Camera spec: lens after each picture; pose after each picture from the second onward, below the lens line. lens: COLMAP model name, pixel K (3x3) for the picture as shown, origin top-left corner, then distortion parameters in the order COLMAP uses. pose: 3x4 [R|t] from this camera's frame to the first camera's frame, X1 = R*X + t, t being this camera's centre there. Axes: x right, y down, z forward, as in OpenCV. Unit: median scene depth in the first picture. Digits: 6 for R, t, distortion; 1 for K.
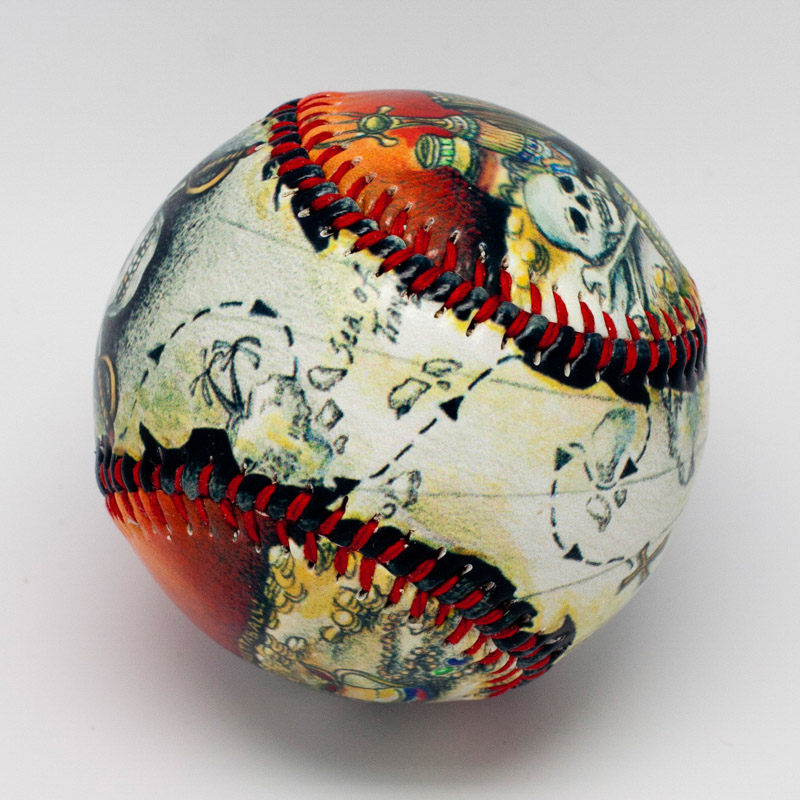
lens RADIAL K [[2169.9, 0, 400.0], [0, 2169.9, 400.0], [0, 0, 1]] dist [0.024241, 0.000000]
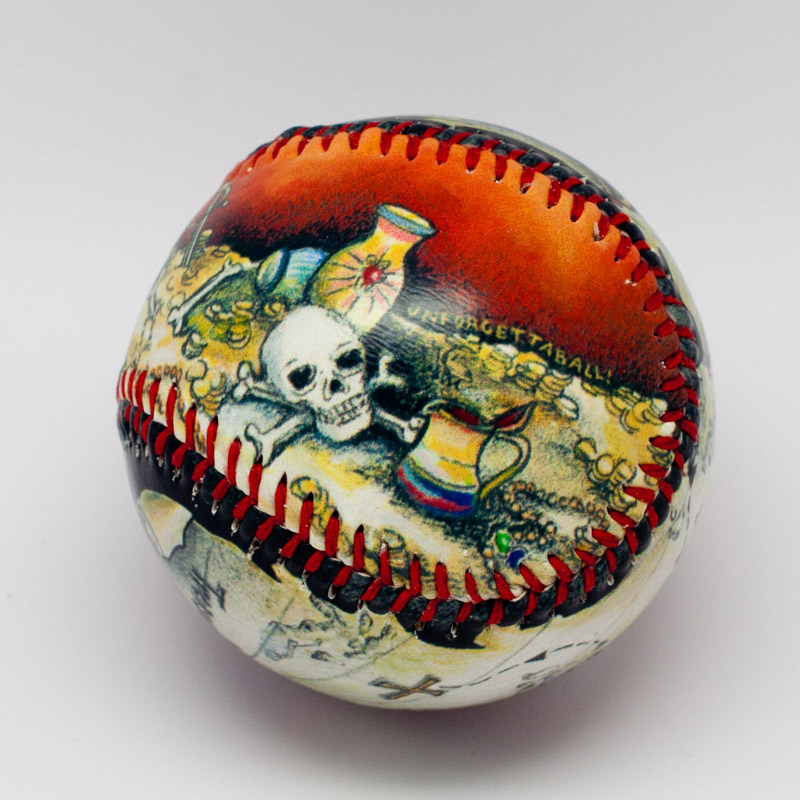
lens RADIAL K [[2169.9, 0, 400.0], [0, 2169.9, 400.0], [0, 0, 1]] dist [0.024241, 0.000000]
pose [[-0.222622, 0.964209, 0.144014, -0.182389], [-0.664576, -0.042013, -0.746039, 0.933259], [-0.713287, -0.261793, 0.650144, 0.406363]]
